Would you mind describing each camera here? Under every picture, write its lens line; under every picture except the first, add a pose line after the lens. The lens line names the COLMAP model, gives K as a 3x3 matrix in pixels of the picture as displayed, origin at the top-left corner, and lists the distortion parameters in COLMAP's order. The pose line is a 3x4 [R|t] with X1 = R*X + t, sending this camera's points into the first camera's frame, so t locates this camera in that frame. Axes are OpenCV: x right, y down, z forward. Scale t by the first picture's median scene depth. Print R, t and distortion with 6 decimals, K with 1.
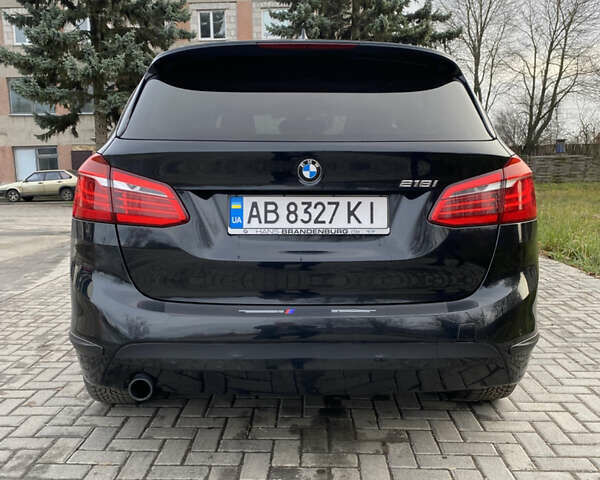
lens RADIAL K [[587.5, 0, 310.6], [0, 587.5, 240.1], [0, 0, 1]] dist [0.026566, -0.016174]
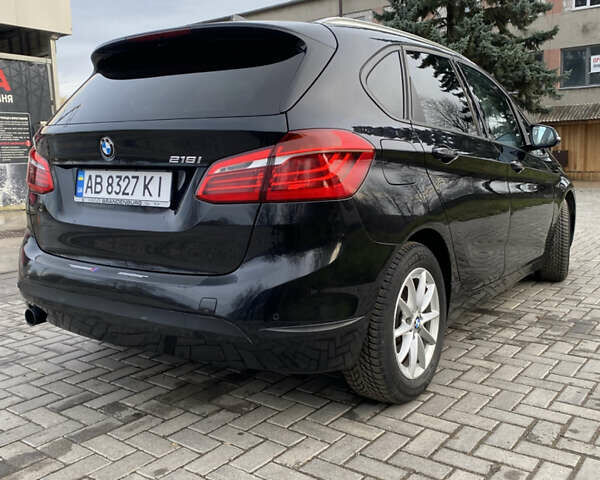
lens RADIAL K [[587.5, 0, 310.6], [0, 587.5, 240.1], [0, 0, 1]] dist [0.026566, -0.016174]
pose [[0.830805, 0.076108, -0.551335, 0.938628], [-0.060154, 0.997082, 0.046994, -0.016627], [0.553303, -0.005878, 0.832960, 0.254971]]
